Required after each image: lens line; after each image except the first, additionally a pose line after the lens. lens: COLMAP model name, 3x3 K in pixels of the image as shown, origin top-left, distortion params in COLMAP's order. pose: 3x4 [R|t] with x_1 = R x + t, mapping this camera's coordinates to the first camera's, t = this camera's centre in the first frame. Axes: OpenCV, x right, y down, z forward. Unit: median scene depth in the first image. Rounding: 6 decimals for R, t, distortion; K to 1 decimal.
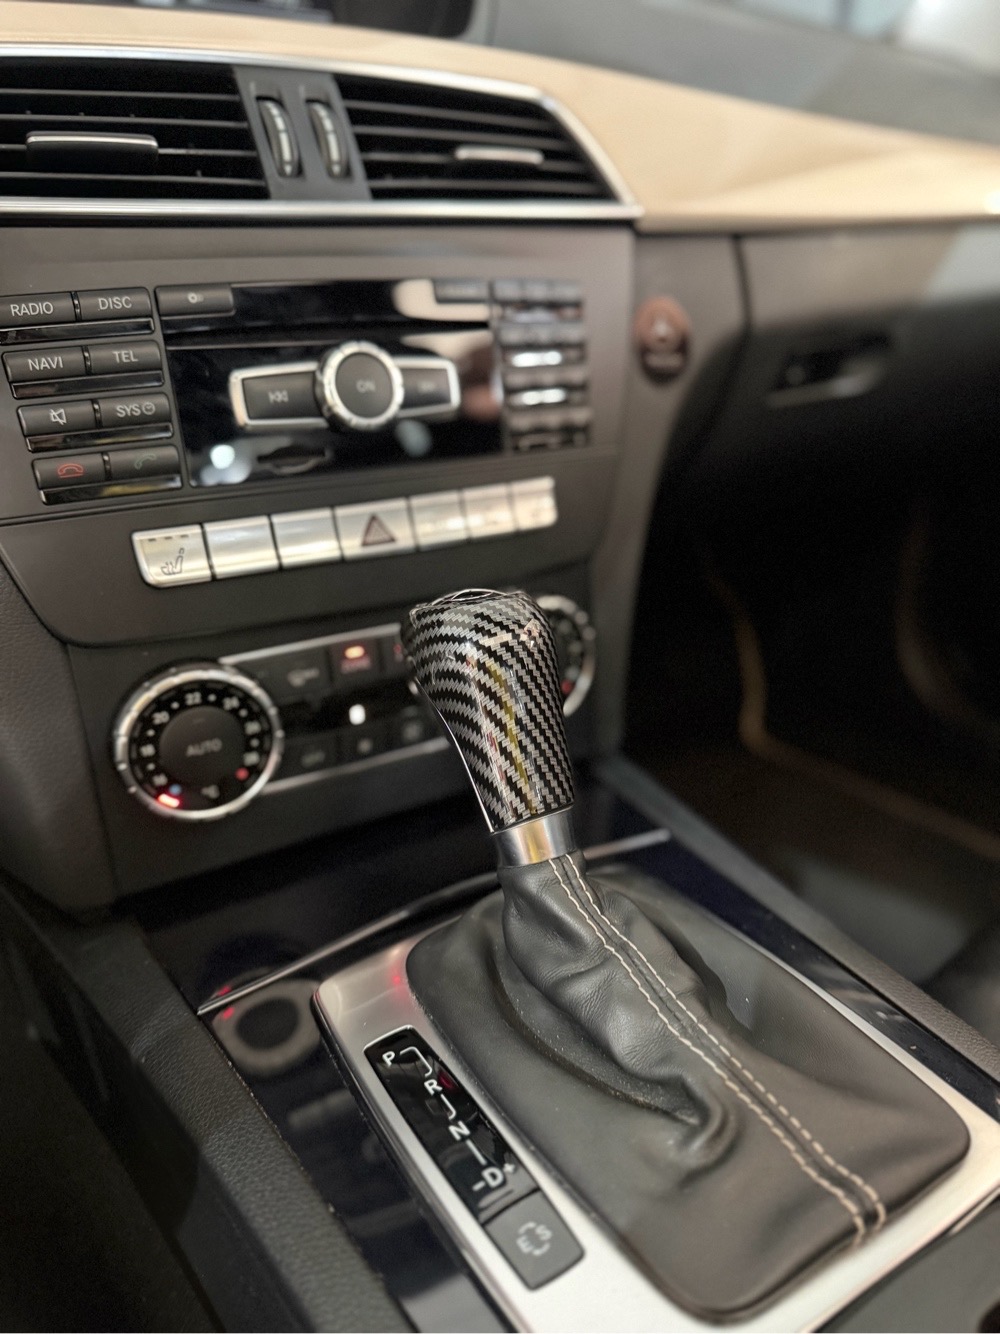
lens RADIAL K [[947.5, 0, 501.2], [0, 947.5, 688.6], [0, 0, 1]] dist [-0.033768, -0.001152]
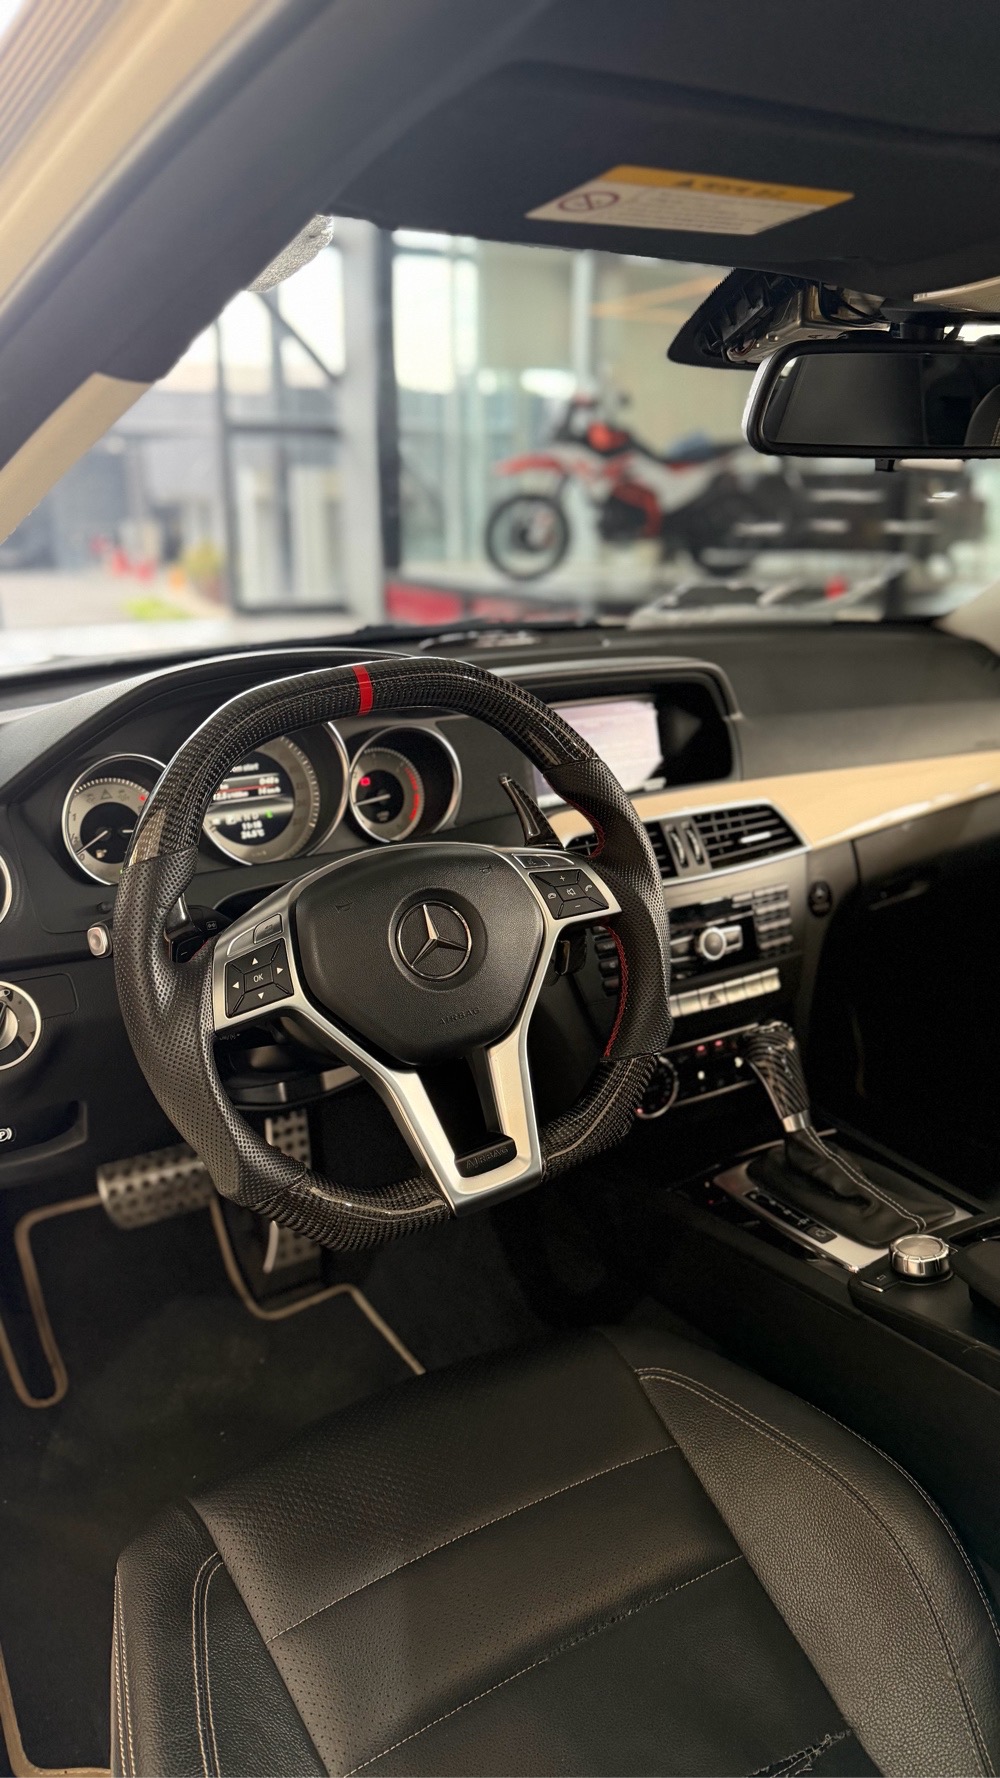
lens RADIAL K [[1219.5, 0, 500.0], [0, 1219.5, 889.0], [0, 0, 1]] dist [0.095484, -0.199243]
pose [[0.999954, -0.007883, -0.005474, -0.652537], [0.007154, 0.992458, -0.122374, -0.063665], [0.006397, 0.122329, 0.992469, -2.136901]]
